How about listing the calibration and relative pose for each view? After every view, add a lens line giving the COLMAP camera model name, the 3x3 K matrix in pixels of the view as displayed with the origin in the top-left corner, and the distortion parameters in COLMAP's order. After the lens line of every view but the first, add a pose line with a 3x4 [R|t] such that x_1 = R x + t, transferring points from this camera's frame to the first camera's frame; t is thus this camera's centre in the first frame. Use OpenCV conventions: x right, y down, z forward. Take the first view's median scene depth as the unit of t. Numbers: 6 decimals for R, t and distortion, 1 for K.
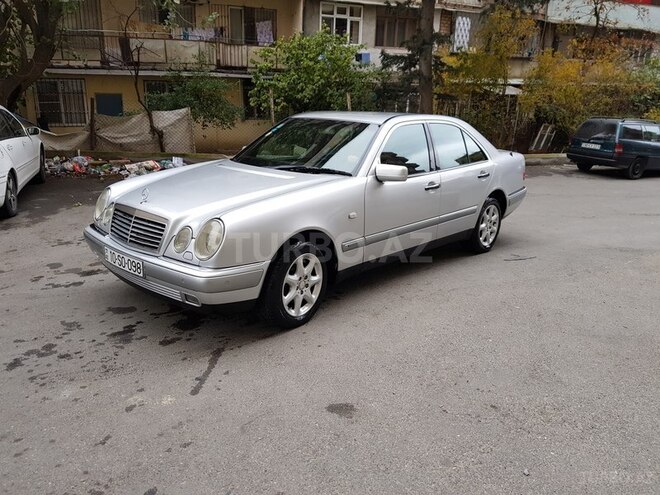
lens RADIAL K [[502.7, 0, 330.0], [0, 502.7, 247.5], [0, 0, 1]] dist [0.001256, -0.002693]
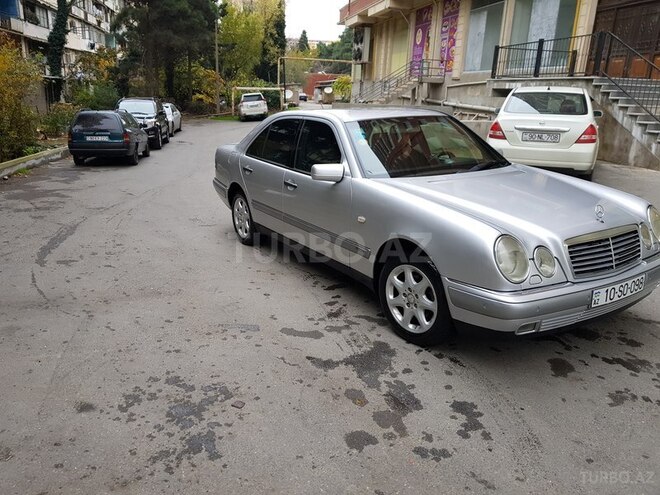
lens RADIAL K [[502.7, 0, 330.0], [0, 502.7, 247.5], [0, 0, 1]] dist [0.001256, -0.002693]
pose [[0.301259, -0.290686, 0.908154, -1.069257], [0.270377, 0.939353, 0.210981, -0.293843], [-0.914406, 0.181984, 0.361584, 0.892219]]
